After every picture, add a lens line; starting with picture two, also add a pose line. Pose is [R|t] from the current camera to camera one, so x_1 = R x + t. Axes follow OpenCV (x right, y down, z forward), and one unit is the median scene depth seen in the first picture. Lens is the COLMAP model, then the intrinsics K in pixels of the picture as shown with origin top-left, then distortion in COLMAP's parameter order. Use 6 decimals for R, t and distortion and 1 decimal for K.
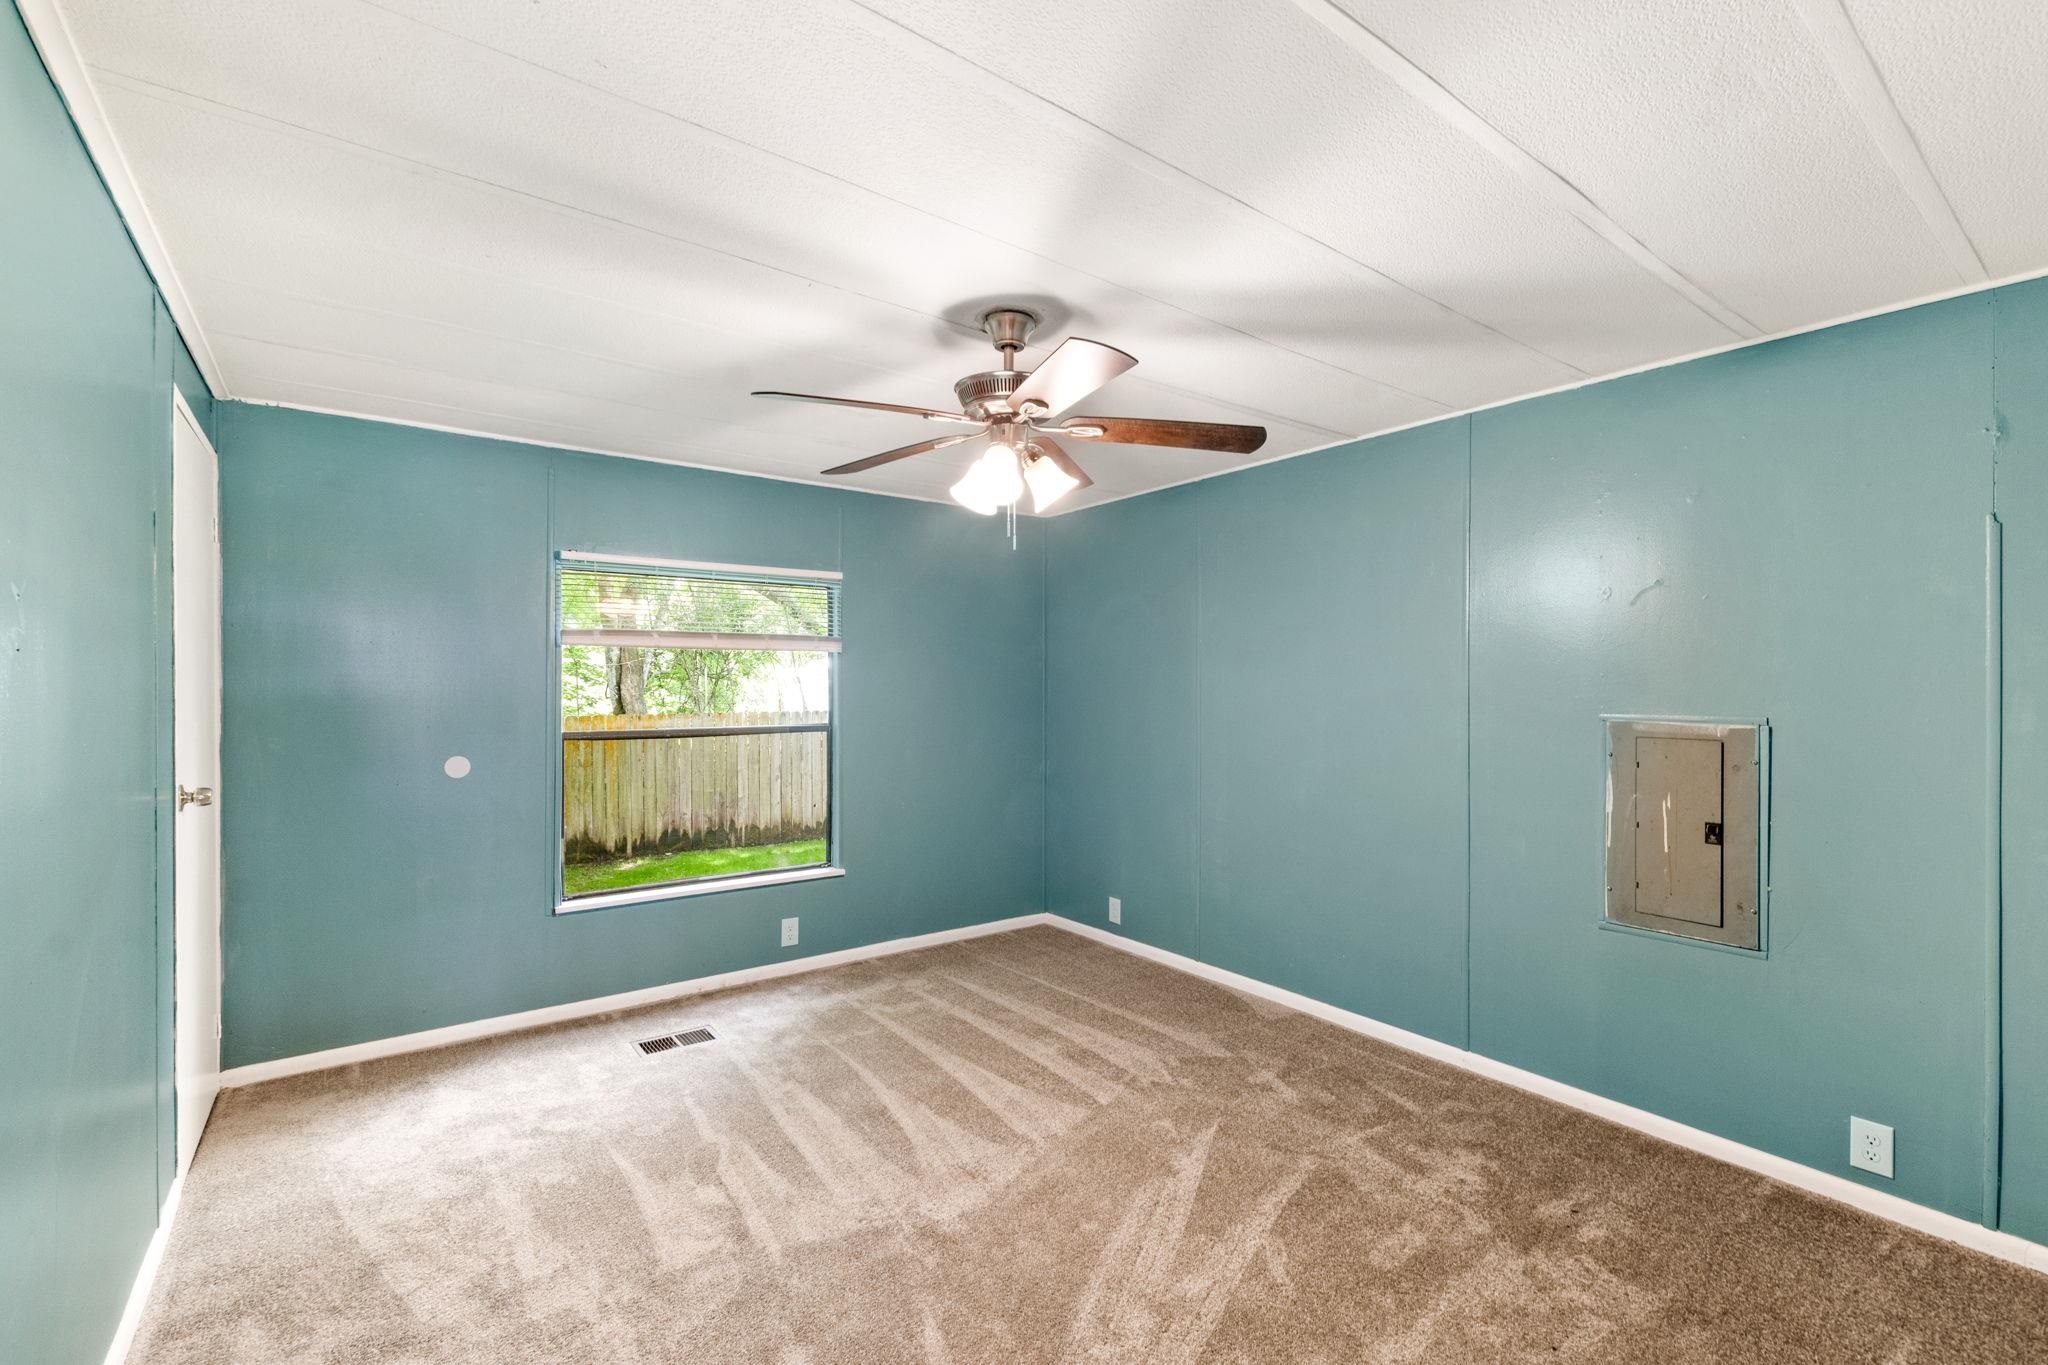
lens RADIAL K [[891.5, 0, 1023.5], [0, 891.5, 688.0], [0, 0, 1]] dist [0.001735, -0.000088]
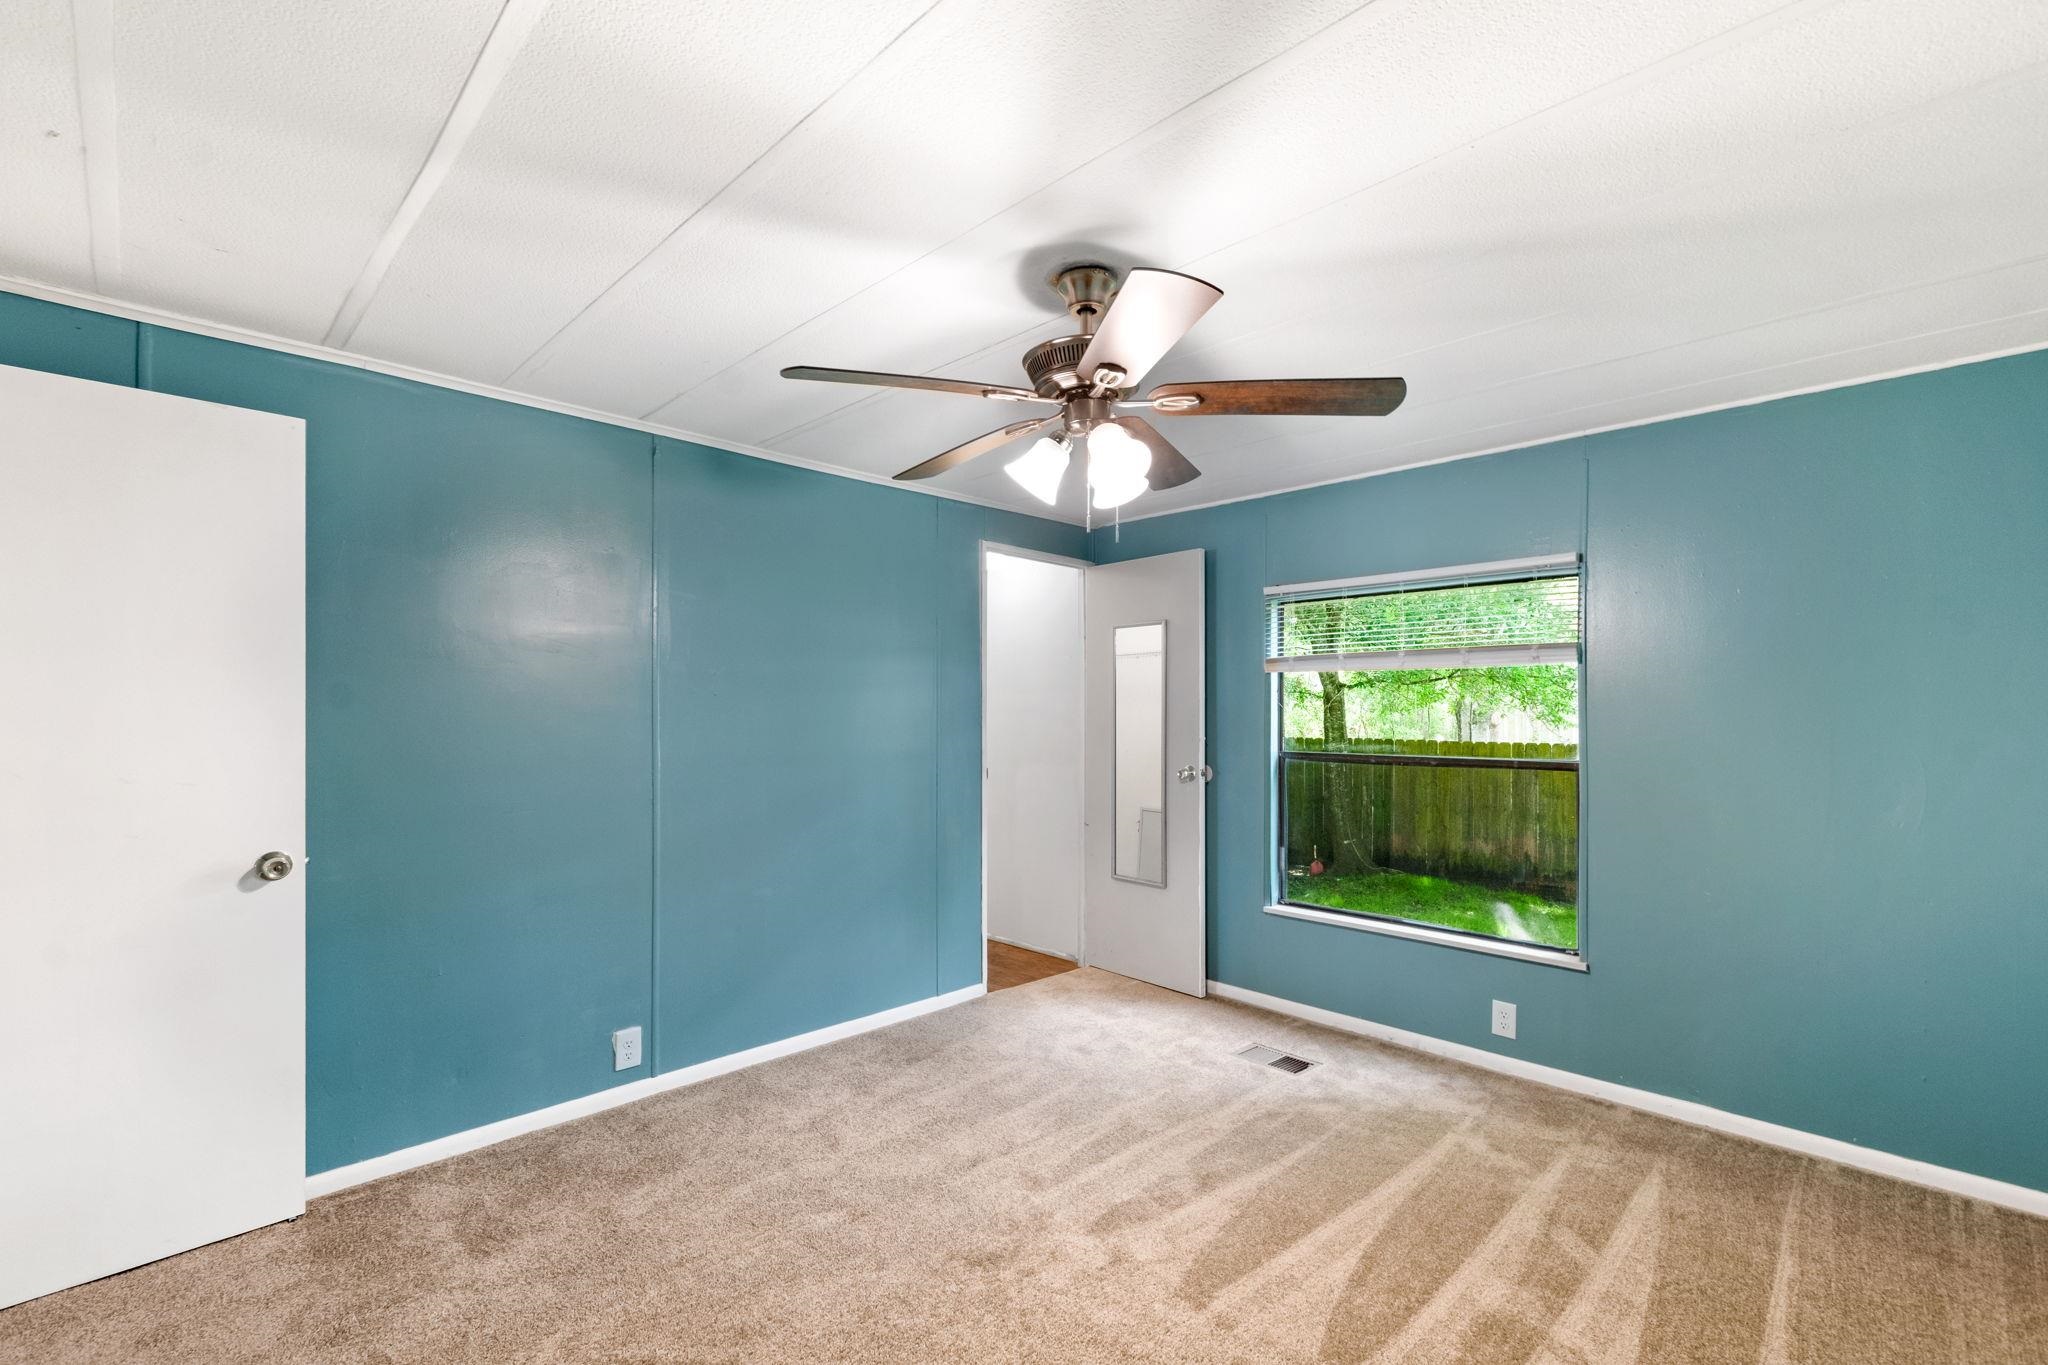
lens RADIAL K [[893.4, 0, 1018.1], [0, 893.4, 715.7], [0, 0, 1]] dist [0.000195, -0.001344]
pose [[0.133522, 0.009861, -0.990997, 0.565051], [-0.001829, 0.999951, 0.009703, -0.004215], [0.991044, 0.000517, 0.133533, 0.564239]]
